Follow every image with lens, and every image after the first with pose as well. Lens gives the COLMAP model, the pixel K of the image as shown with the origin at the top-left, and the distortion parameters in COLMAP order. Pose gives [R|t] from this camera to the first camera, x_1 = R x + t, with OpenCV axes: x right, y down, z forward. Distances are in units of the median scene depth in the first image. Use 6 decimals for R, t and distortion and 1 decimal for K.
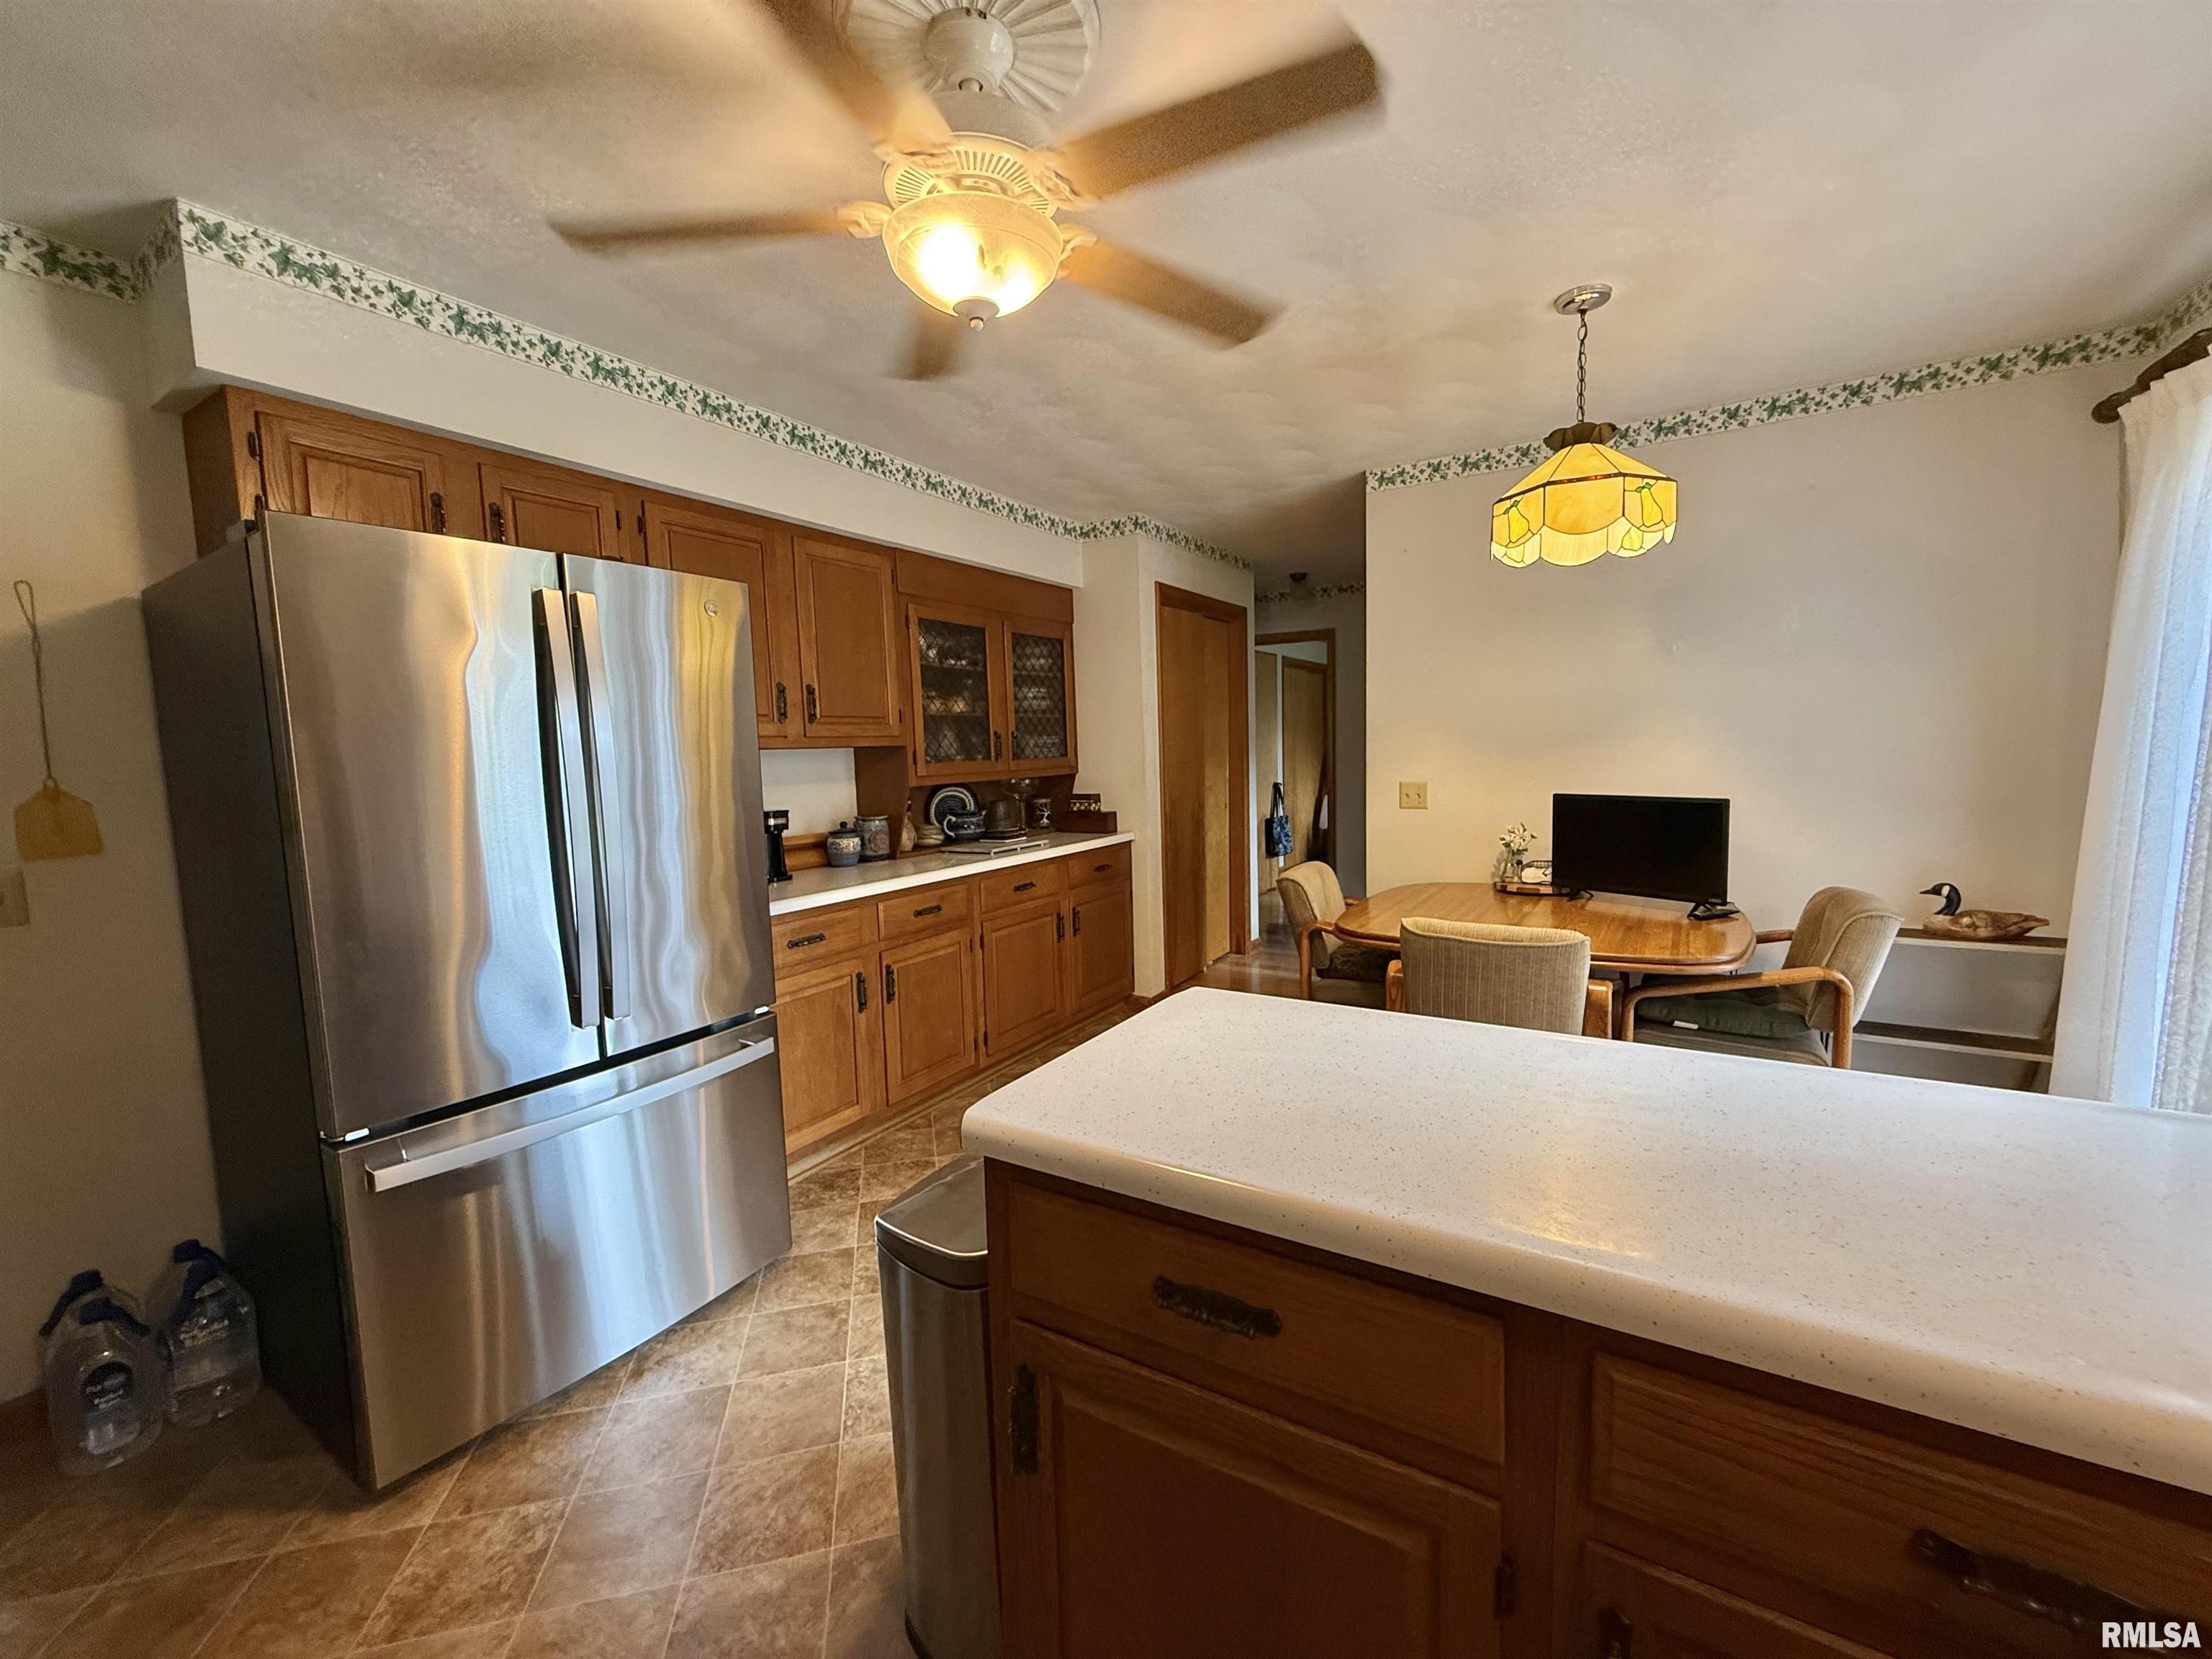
lens RADIAL K [[891.1, 0, 1106.0], [0, 891.1, 829.5], [0, 0, 1]] dist [-0.000651, 0.000343]
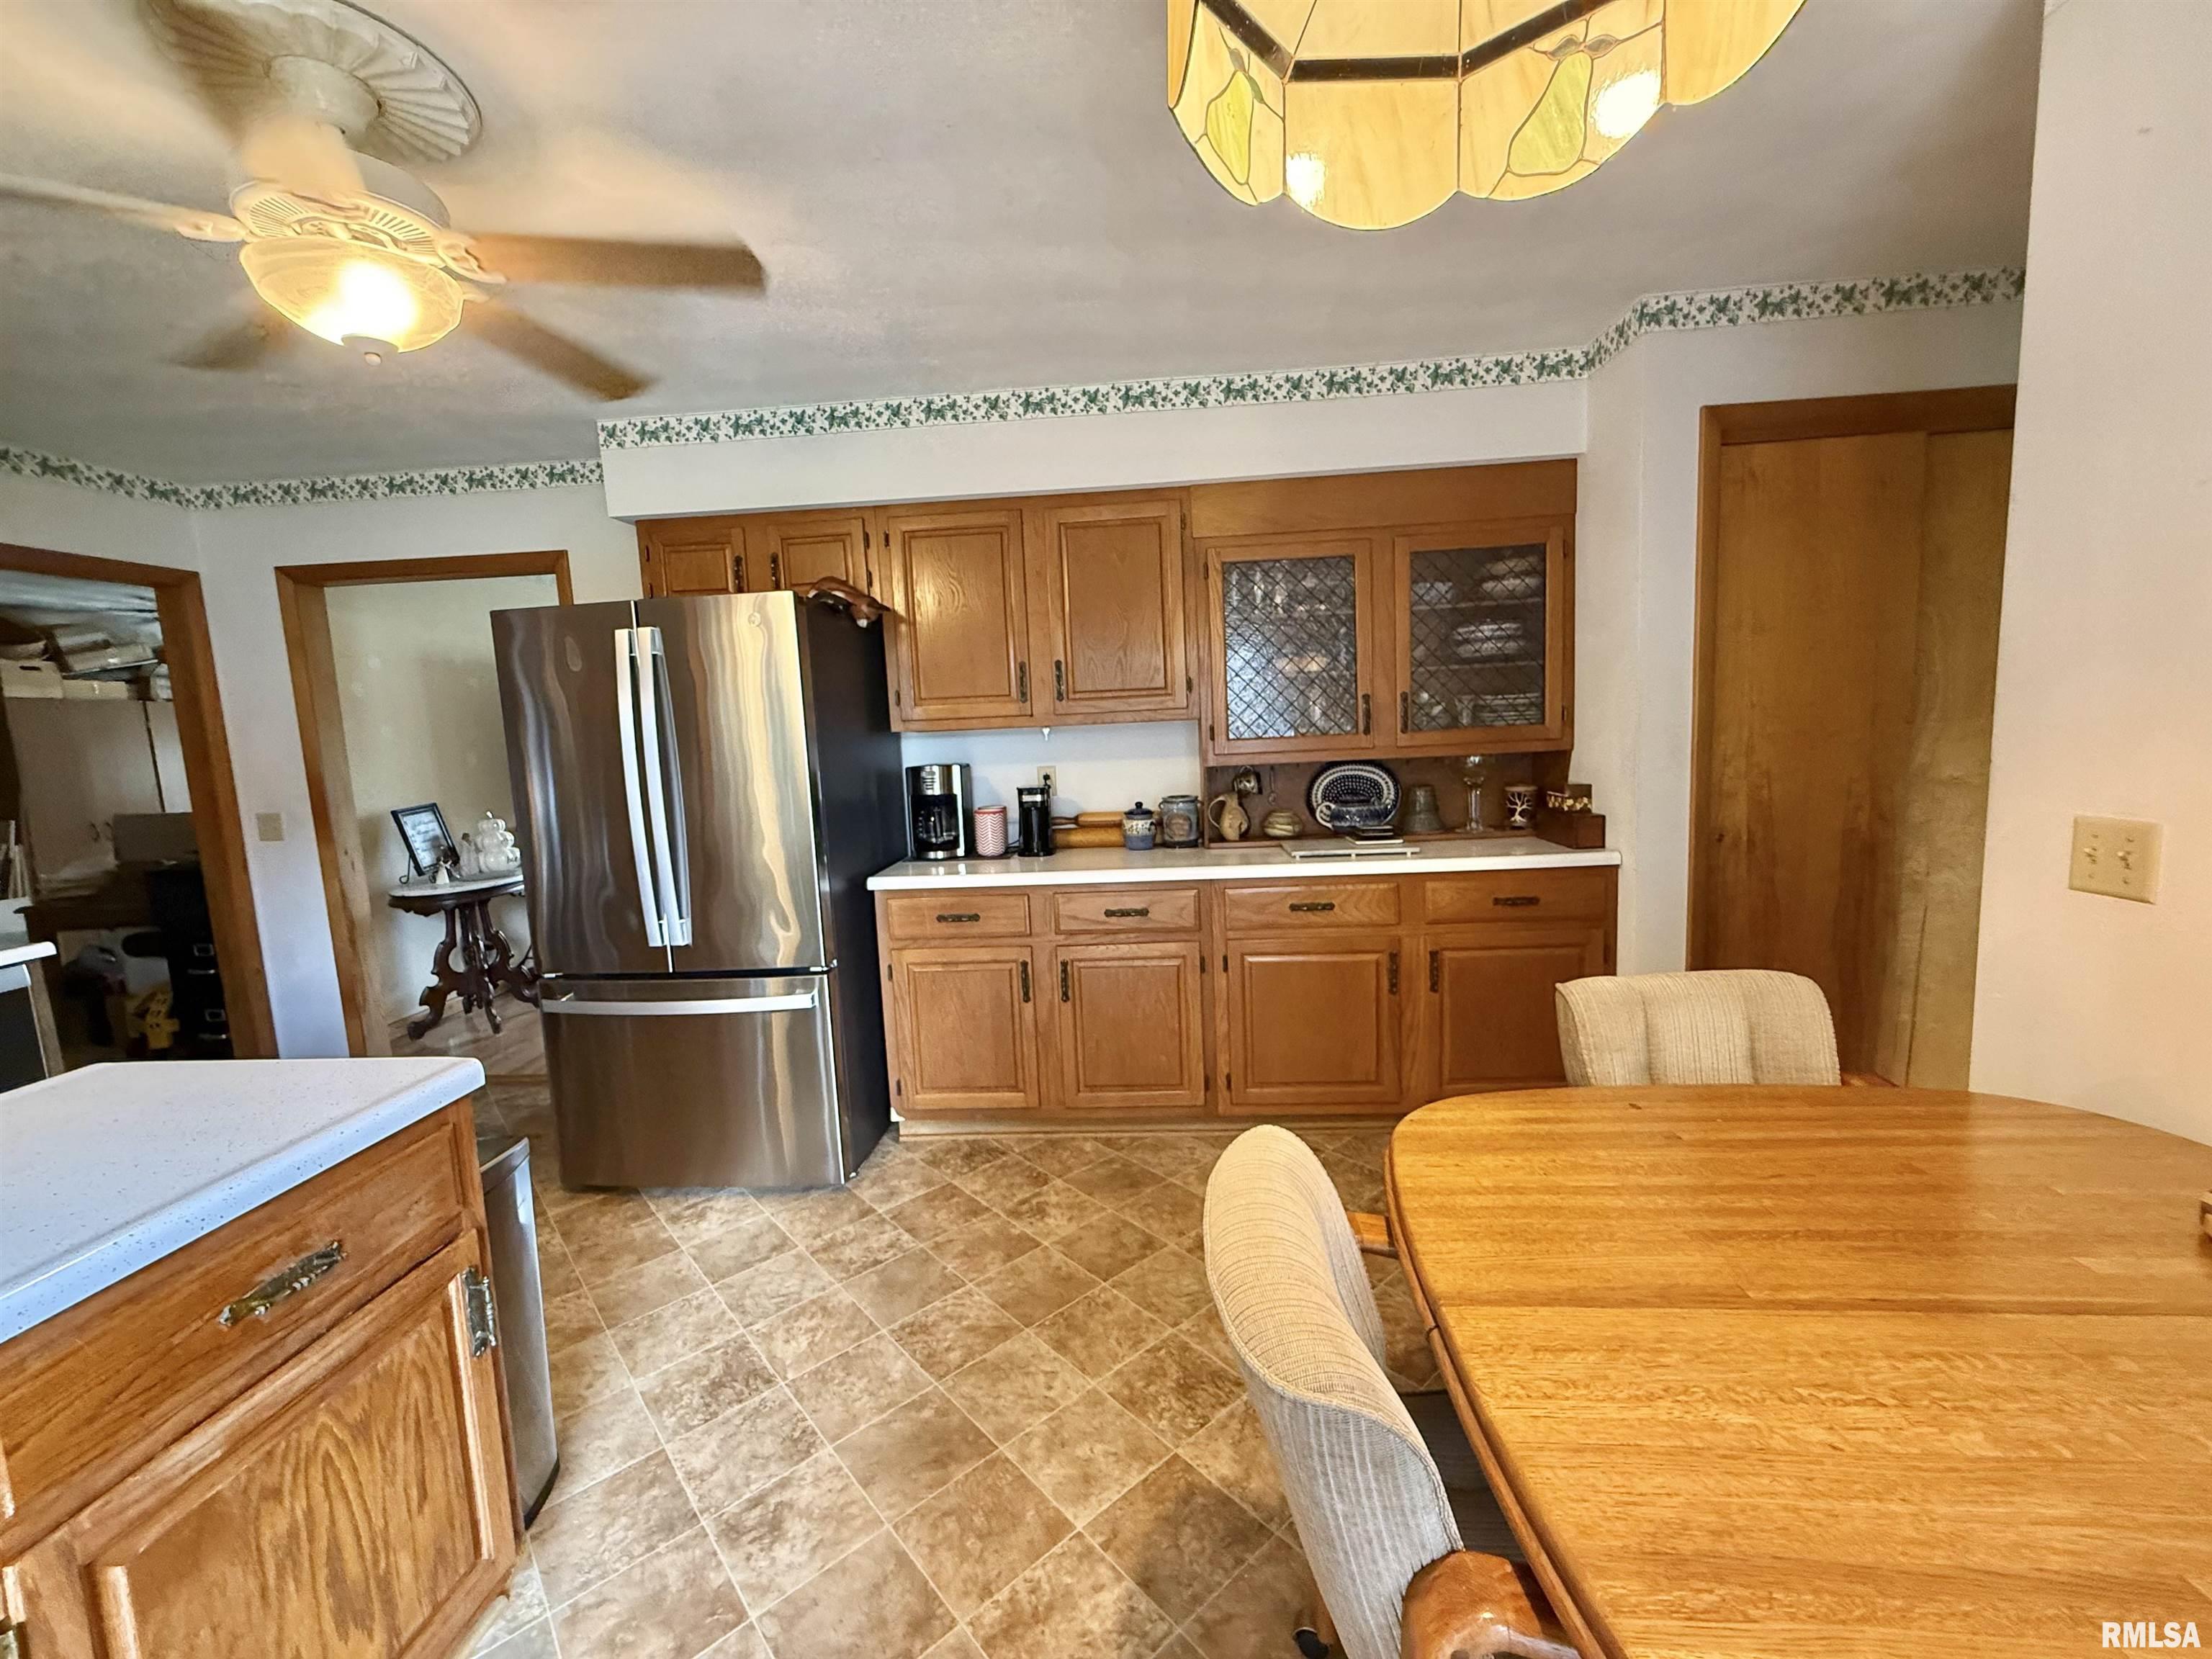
lens RADIAL K [[891.1, 0, 1106.0], [0, 891.1, 829.5], [0, 0, 1]] dist [-0.000651, 0.000343]
pose [[0.462362, 0.110966, -0.879720, 0.501562], [-0.049435, 0.993821, 0.099377, -0.069356], [0.885312, -0.002459, 0.464991, 0.523219]]
